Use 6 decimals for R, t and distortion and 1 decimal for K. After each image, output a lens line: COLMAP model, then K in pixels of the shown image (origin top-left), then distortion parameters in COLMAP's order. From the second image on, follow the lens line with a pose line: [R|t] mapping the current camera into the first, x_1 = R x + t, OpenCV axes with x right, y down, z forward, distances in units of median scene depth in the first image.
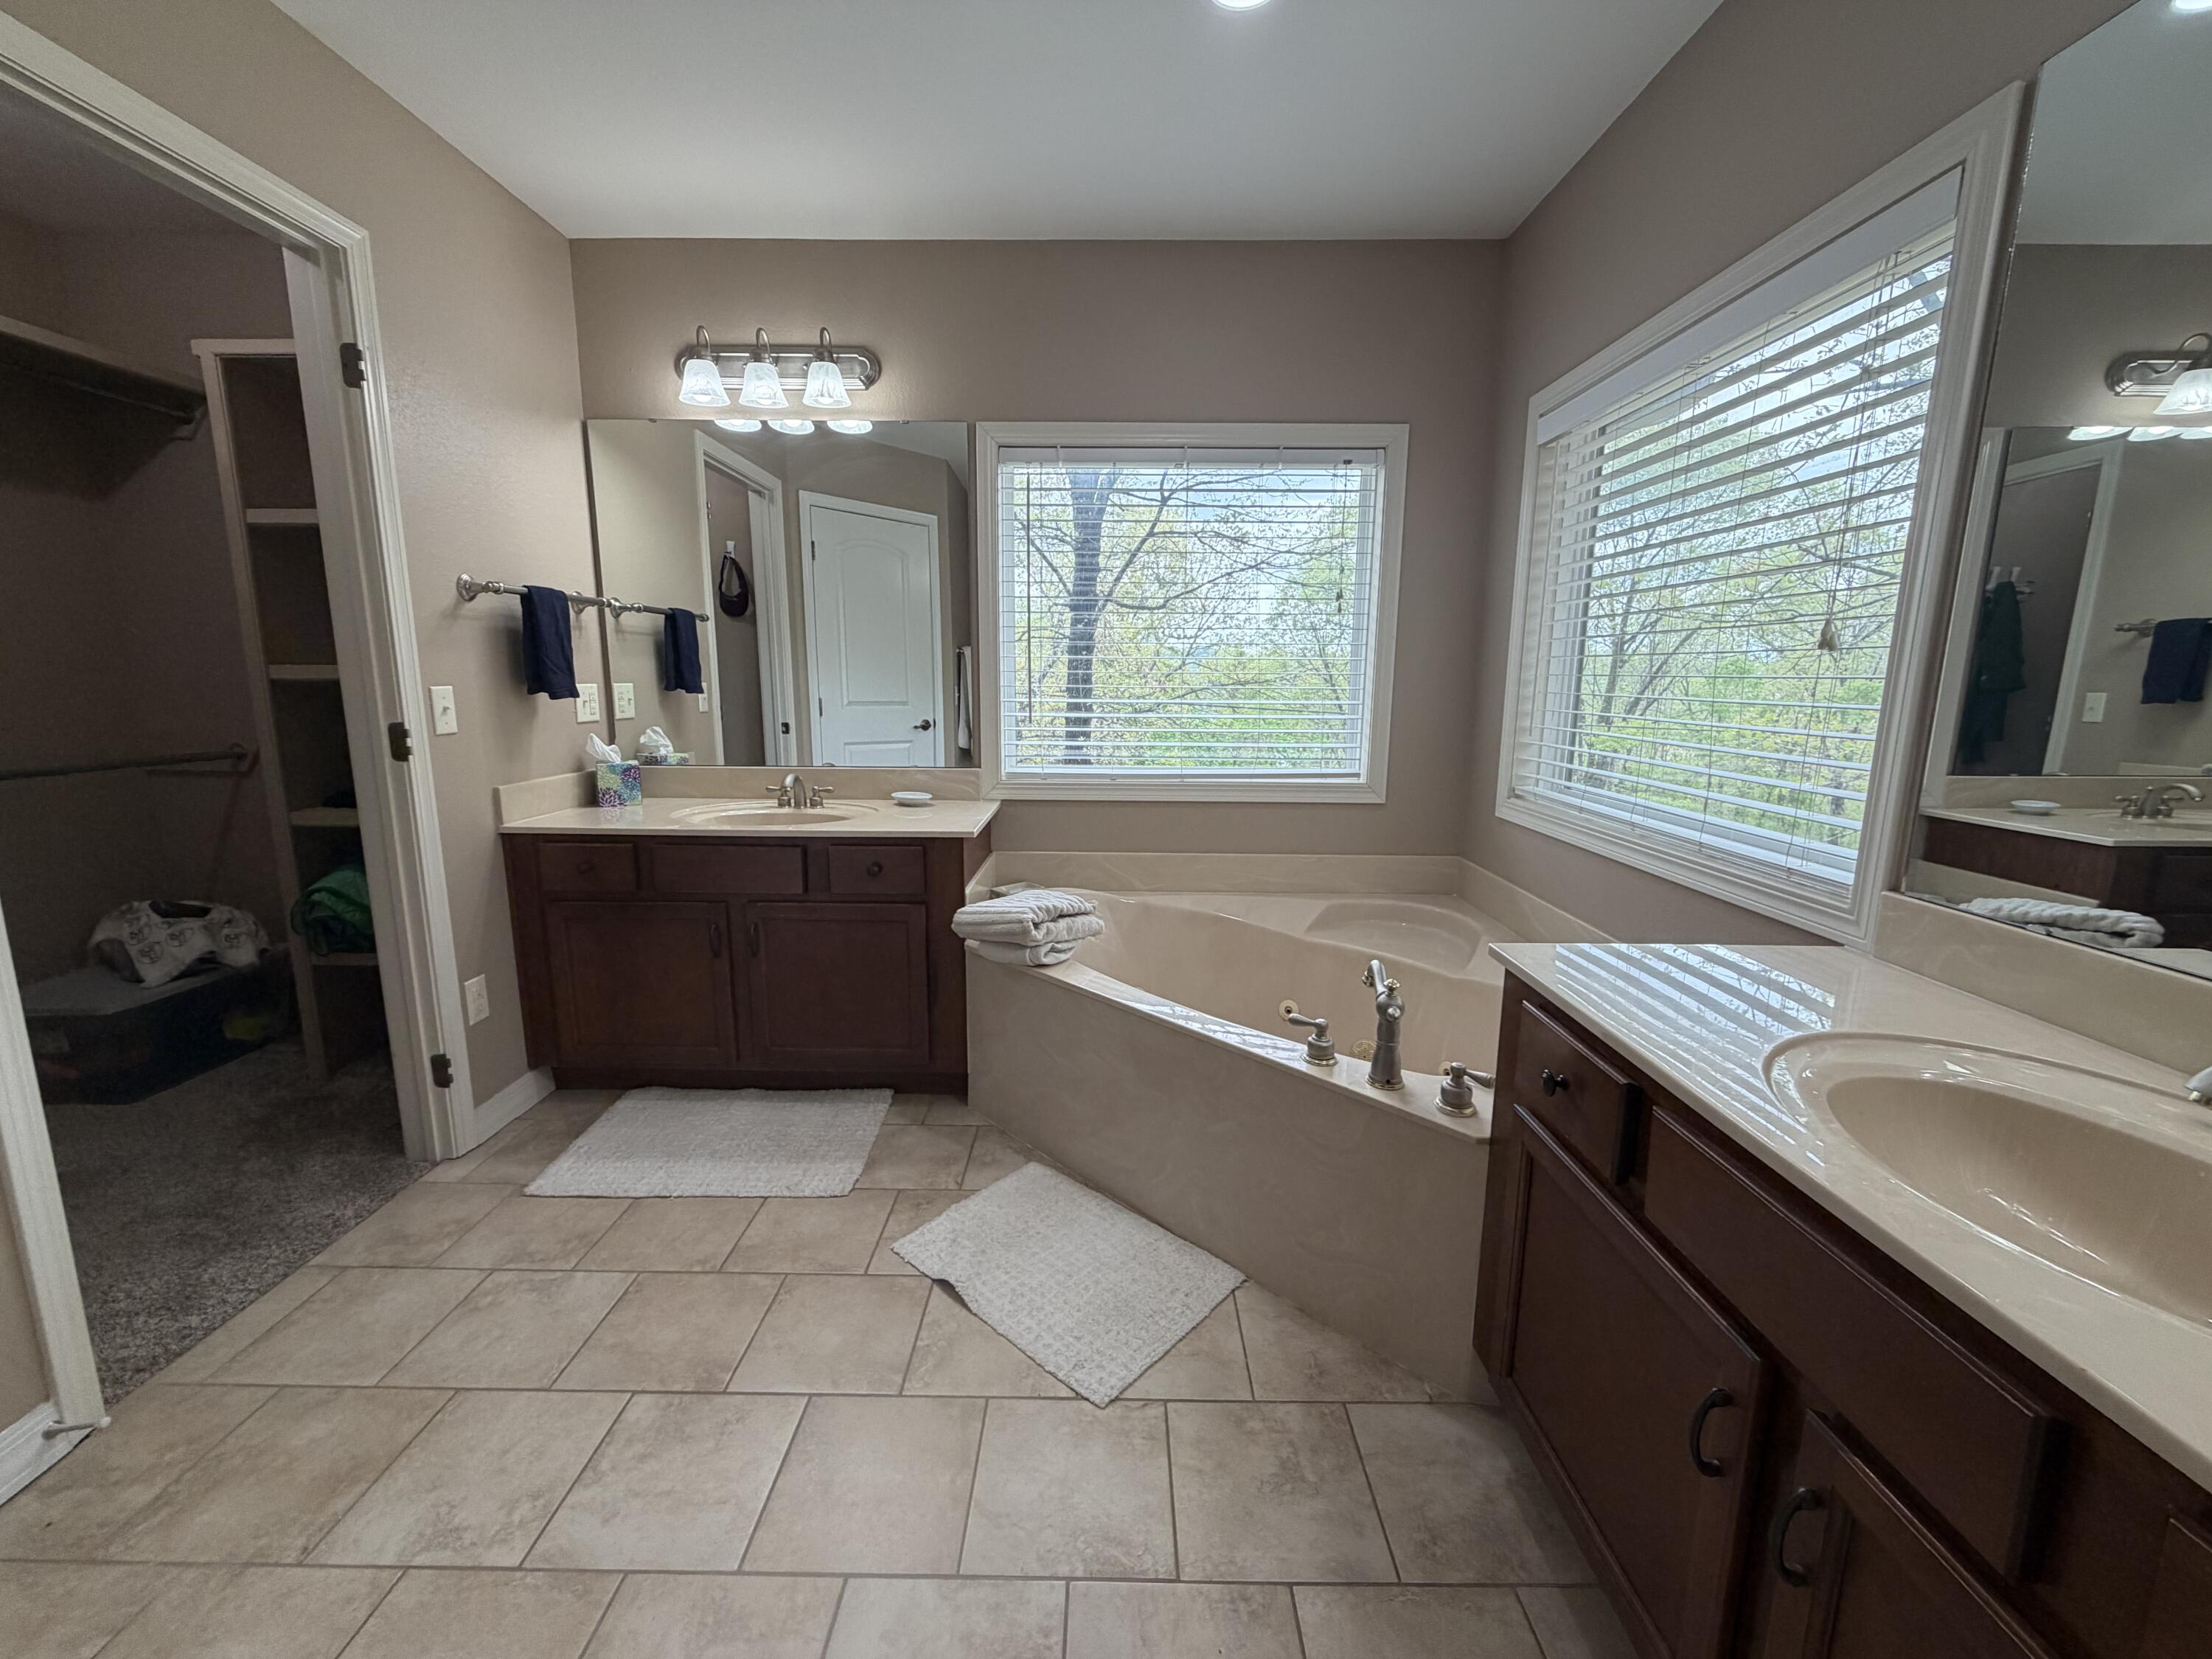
lens RADIAL K [[885.0, 0, 1106.0], [0, 885.0, 829.5], [0, 0, 1]] dist [0.002304, 0.000045]
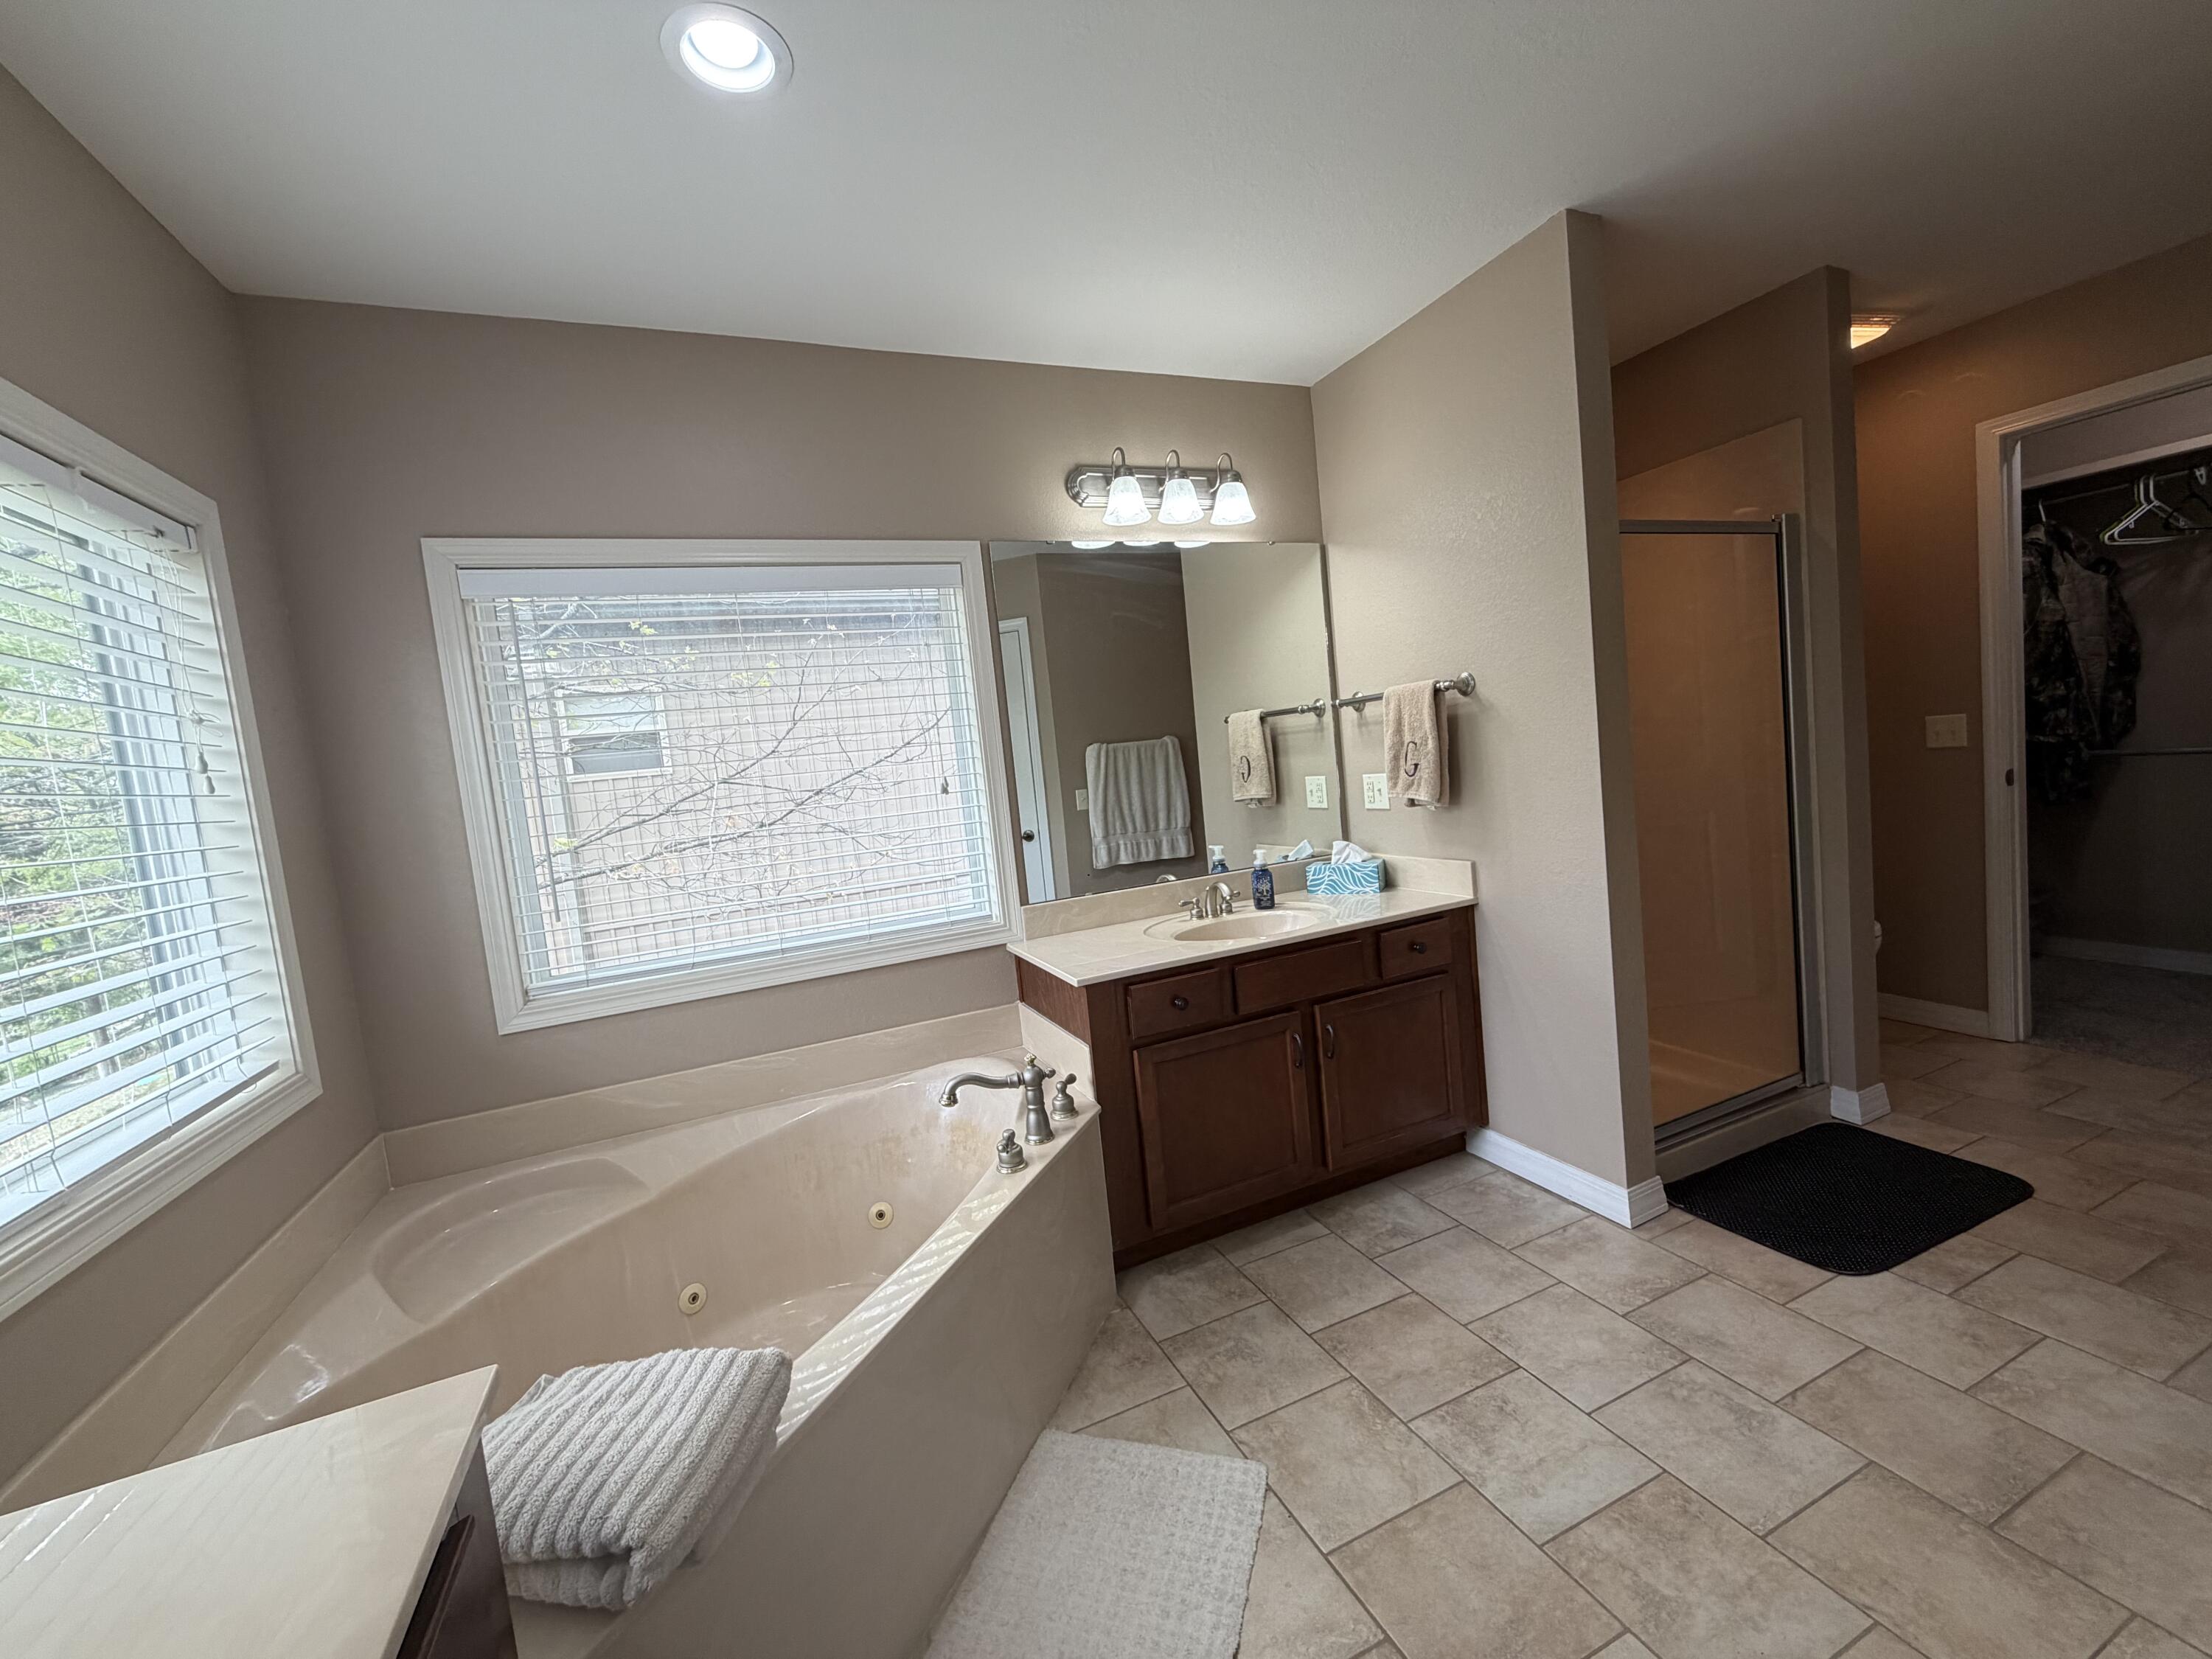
lens RADIAL K [[885.0, 0, 1106.0], [0, 885.0, 829.5], [0, 0, 1]] dist [0.002304, 0.000045]
pose [[-0.408181, -0.035008, 0.912229, -0.866403], [0.255800, 0.954848, 0.151102, -0.298979], [-0.876330, 0.295025, -0.380796, 1.325590]]
